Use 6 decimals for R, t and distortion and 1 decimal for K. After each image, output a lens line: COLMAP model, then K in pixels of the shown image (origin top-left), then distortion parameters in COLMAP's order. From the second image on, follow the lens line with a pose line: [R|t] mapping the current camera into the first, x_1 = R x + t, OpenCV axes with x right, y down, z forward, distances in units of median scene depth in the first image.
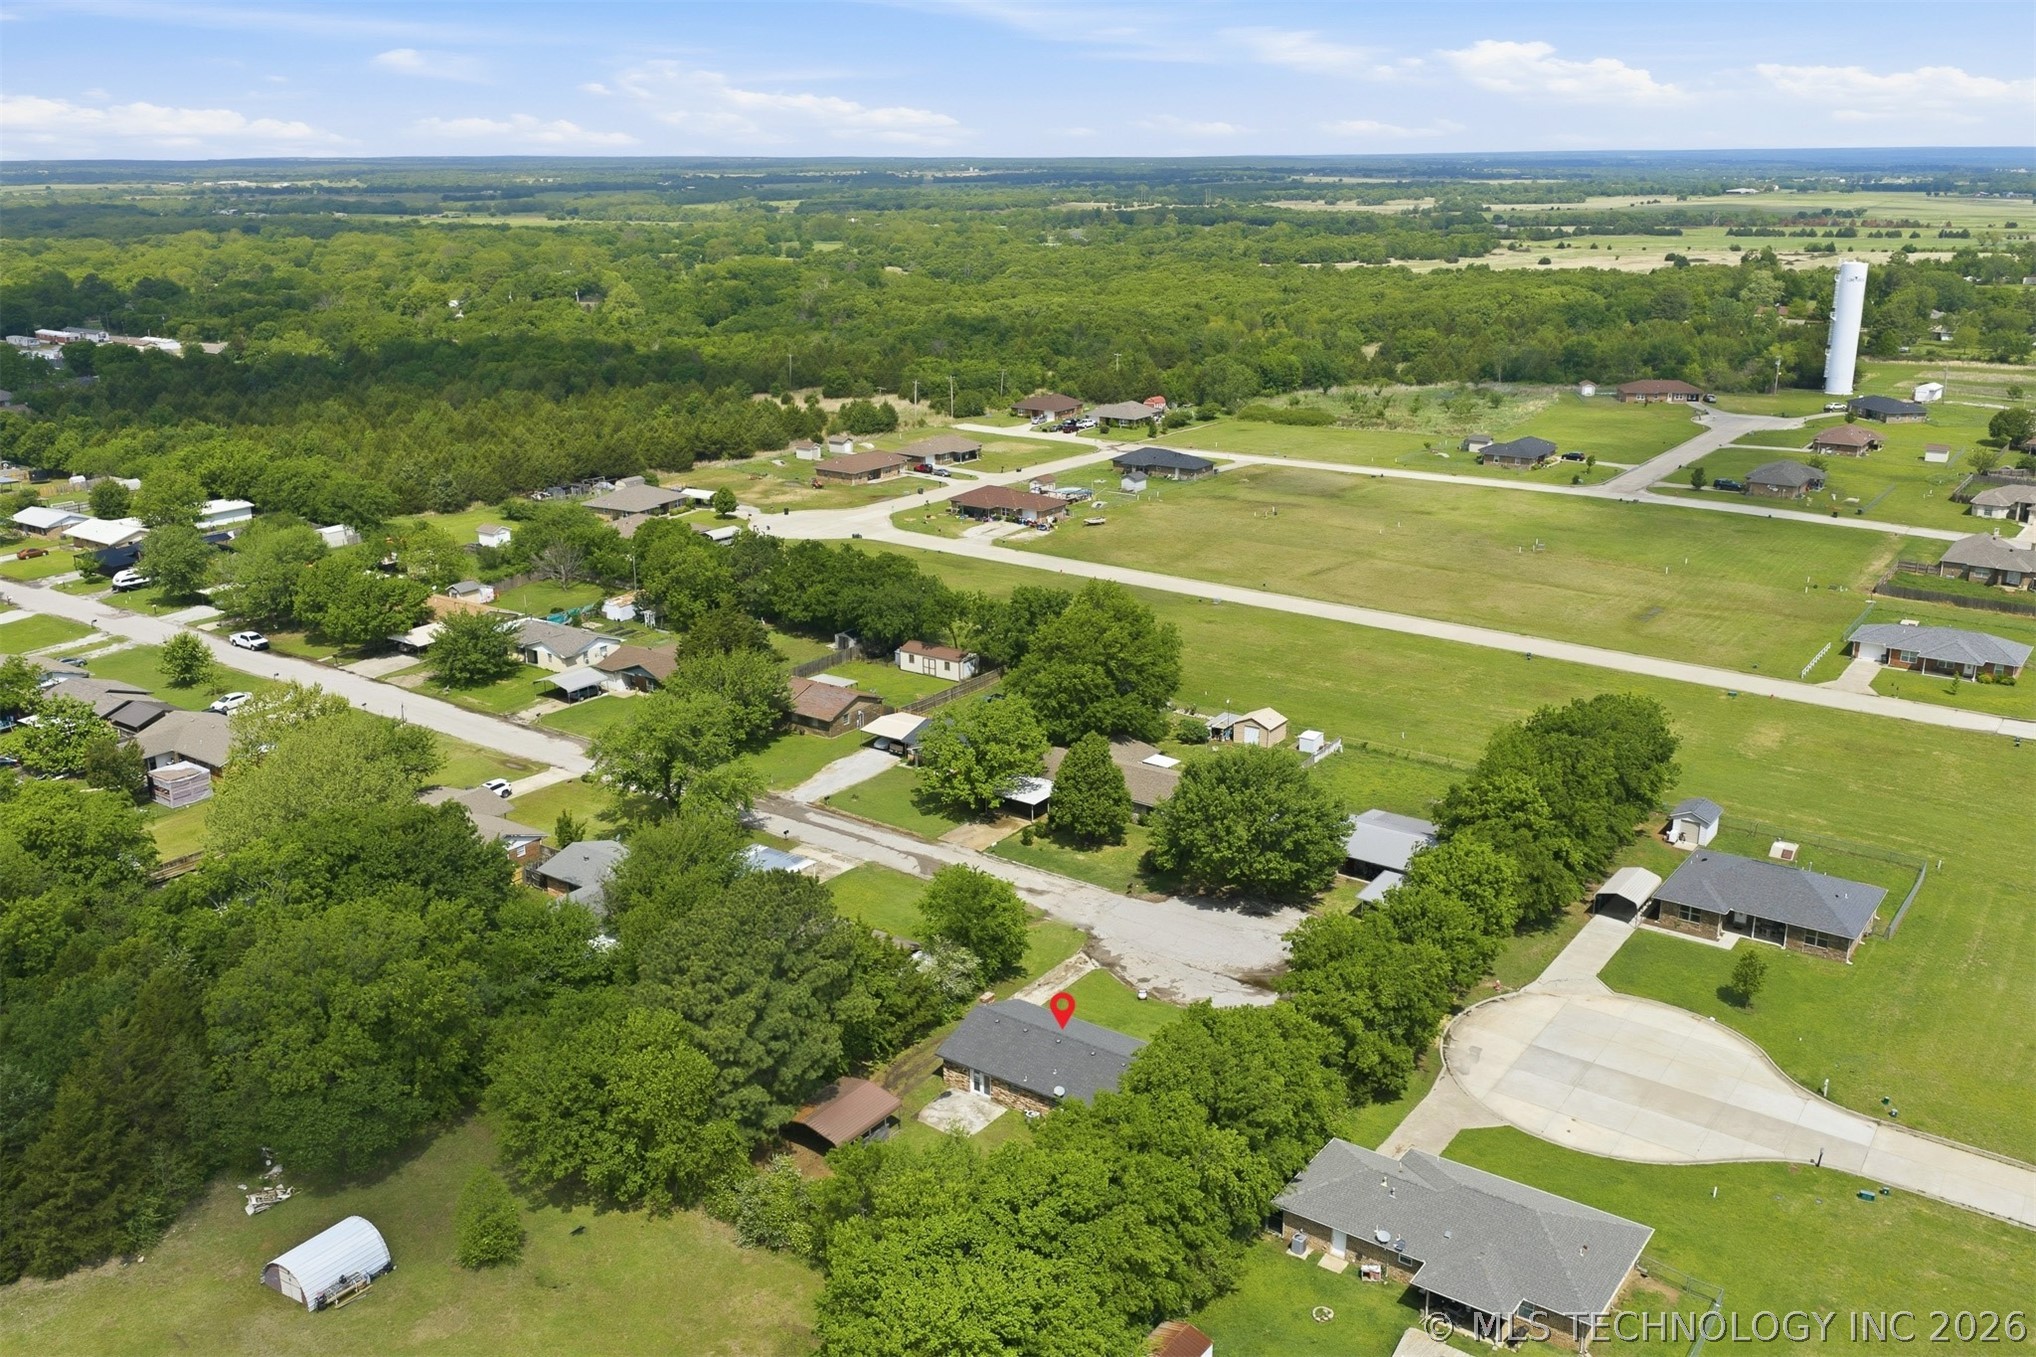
lens RADIAL K [[1725.5, 0, 1025.4], [0, 1725.5, 612.2], [0, 0, 1]] dist [0.017668, -0.008026]
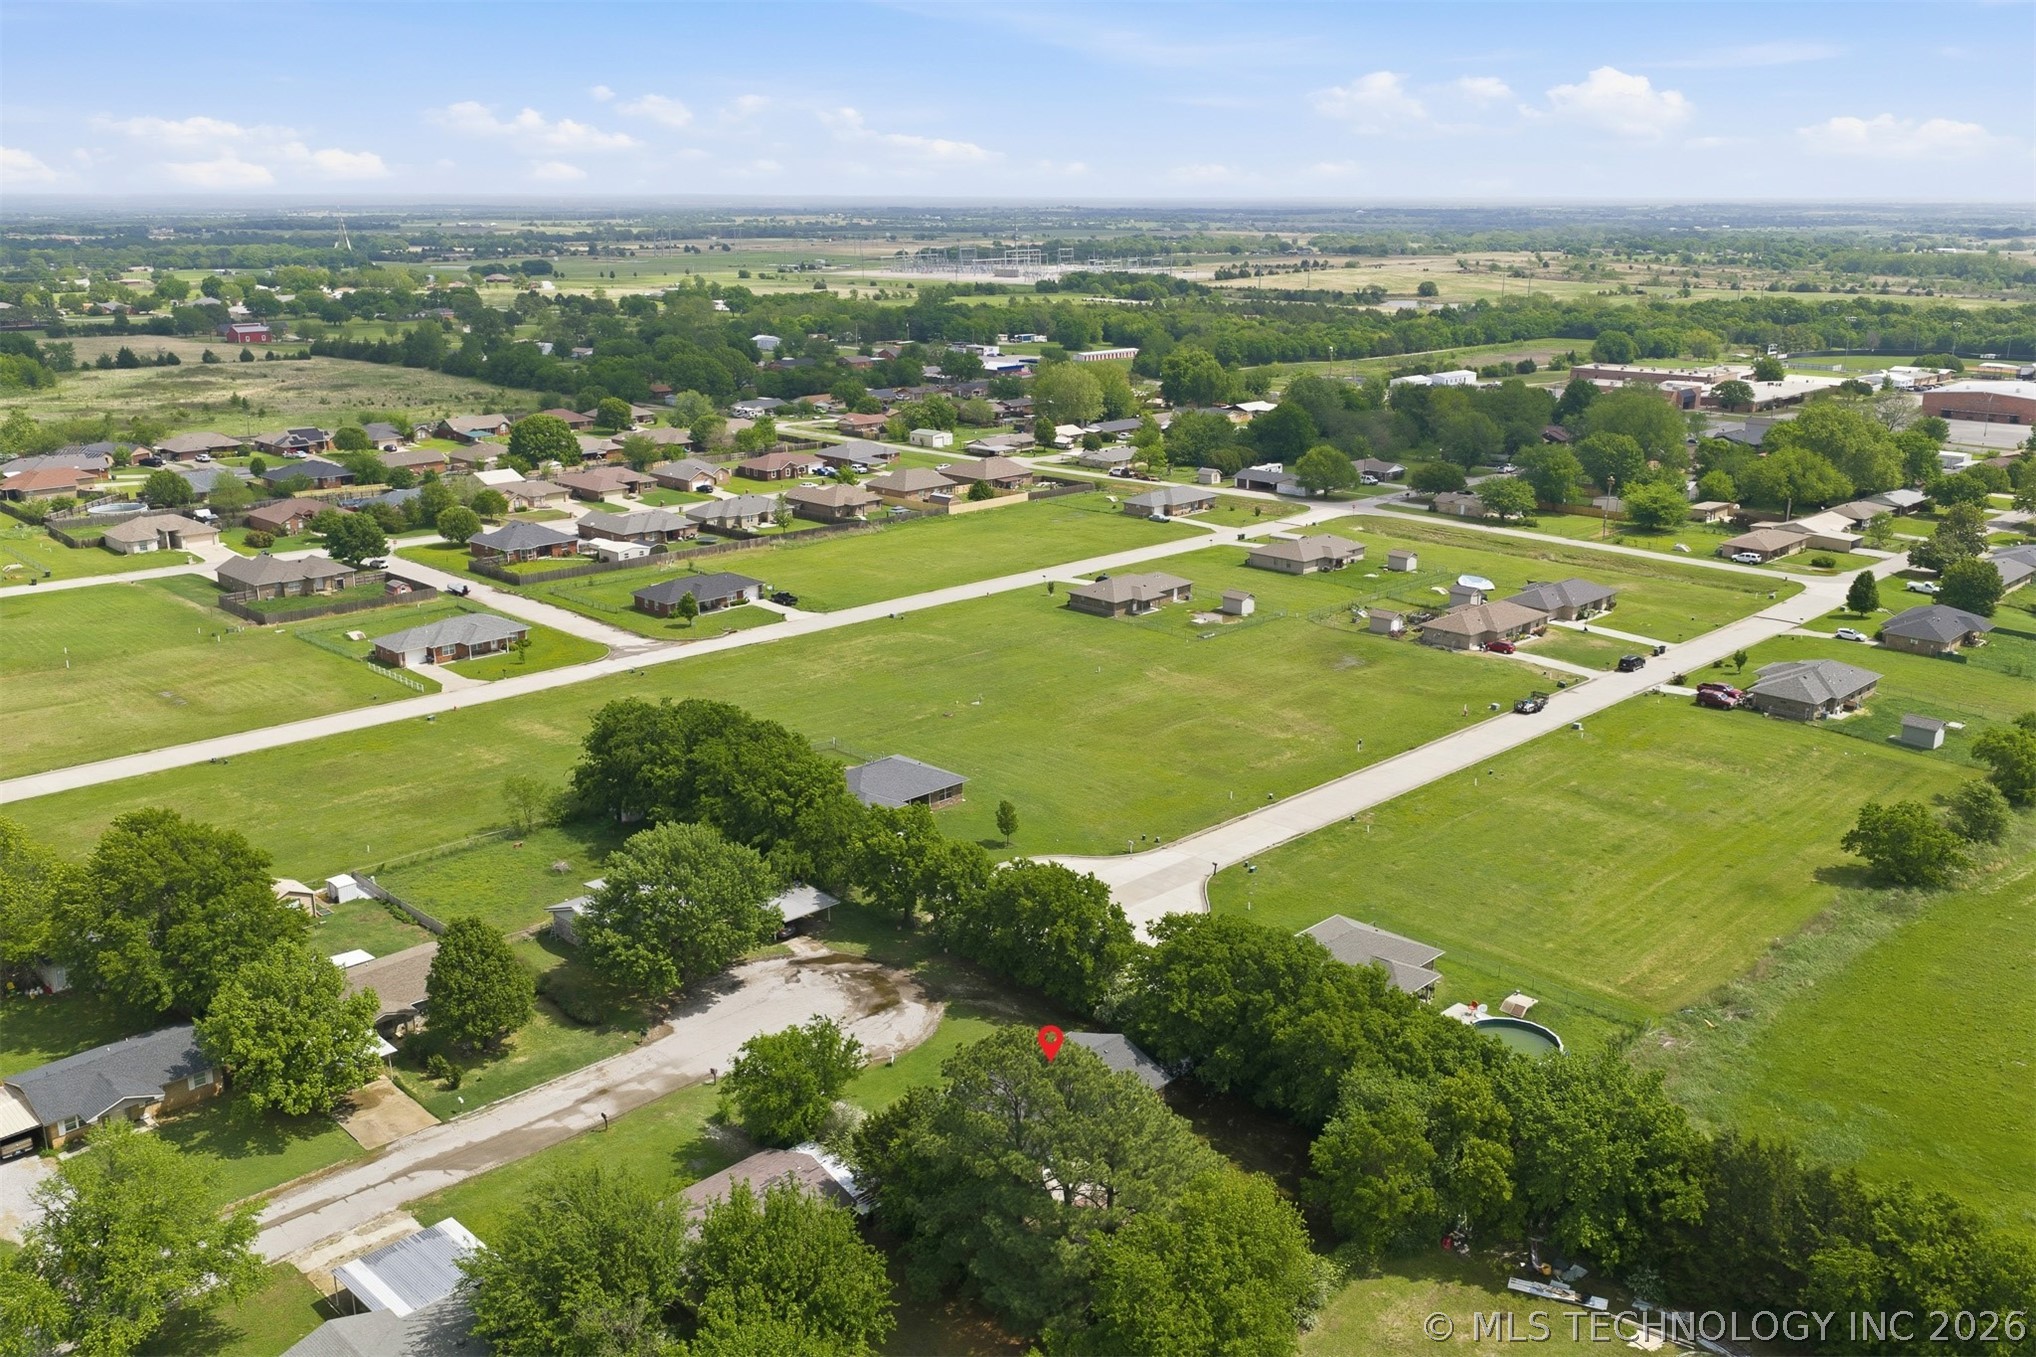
lens RADIAL K [[1725.5, 0, 1025.4], [0, 1725.5, 612.2], [0, 0, 1]] dist [0.017668, -0.008026]
pose [[0.166170, -0.231453, 0.958549, -0.502606], [0.255783, 0.948910, 0.184784, -0.111923], [-0.952346, 0.214475, 0.216882, 0.422656]]
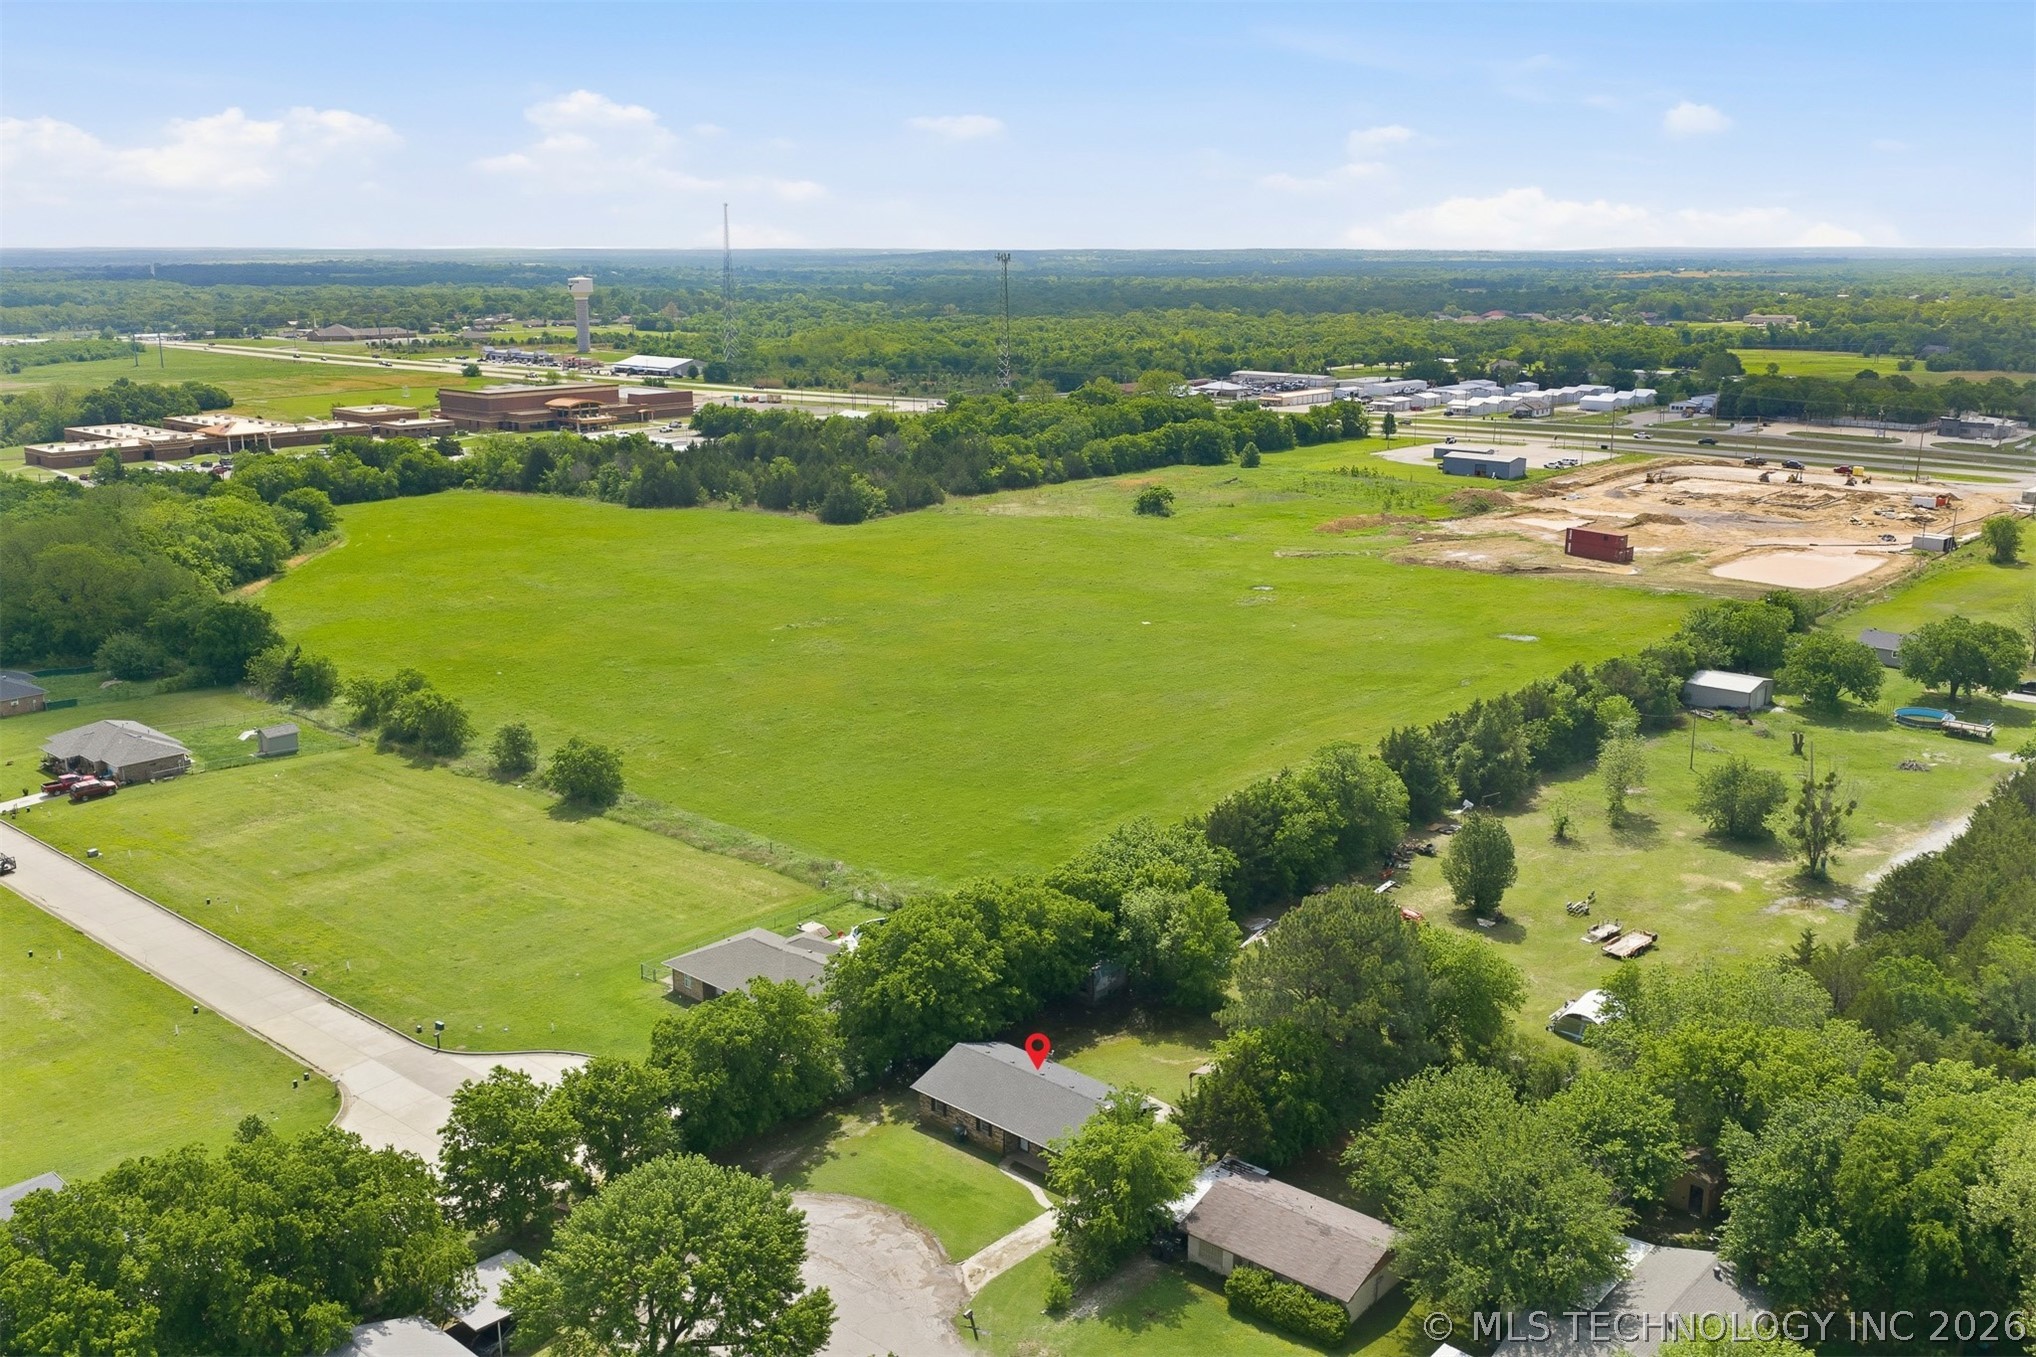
lens RADIAL K [[1725.5, 0, 1025.4], [0, 1725.5, 612.2], [0, 0, 1]] dist [0.017668, -0.008026]
pose [[-0.993875, -0.019450, 0.108782, -0.048223], [0.031695, 0.892859, 0.449220, -0.261381], [-0.105864, 0.449916, -0.886774, 1.014801]]
